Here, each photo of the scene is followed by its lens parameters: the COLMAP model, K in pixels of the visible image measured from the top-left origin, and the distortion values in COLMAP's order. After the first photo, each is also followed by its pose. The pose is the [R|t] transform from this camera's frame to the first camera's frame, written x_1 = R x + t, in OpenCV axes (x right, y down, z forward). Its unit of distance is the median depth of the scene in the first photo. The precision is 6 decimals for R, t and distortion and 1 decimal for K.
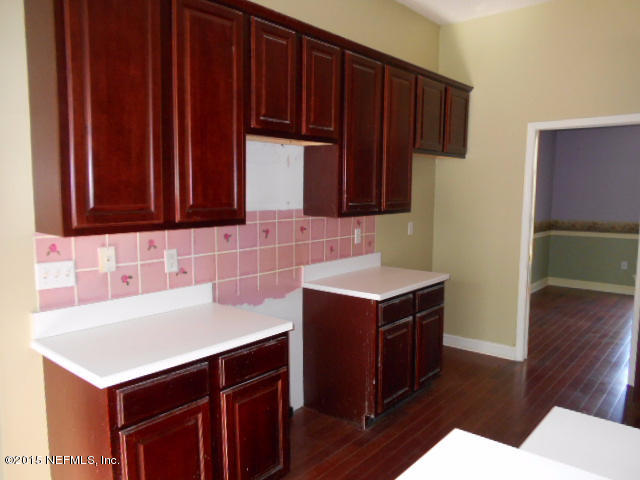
lens RADIAL K [[492.7, 0, 320.0], [0, 492.7, 240.0], [0, 0, 1]] dist [-0.012360, -0.000820]
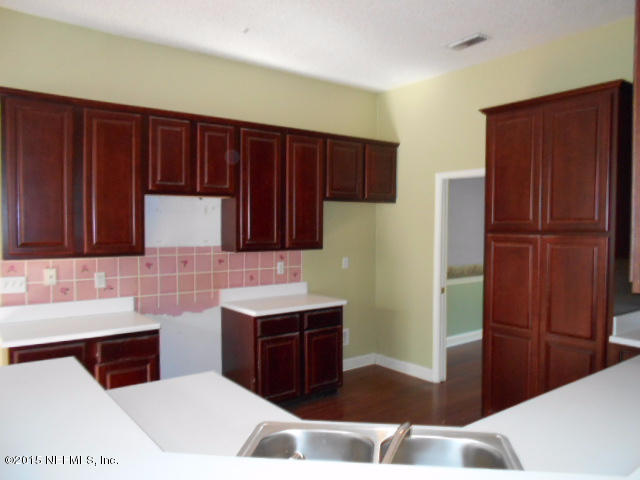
lens RADIAL K [[480.3, 0, 320.0], [0, 480.3, 240.0], [0, 0, 1]] dist [-0.042377, 0.004212]
pose [[0.968476, 0.003311, -0.249086, 0.595399], [-0.022452, 0.997002, -0.074045, 0.011721], [0.248094, 0.077303, 0.965647, -0.192392]]
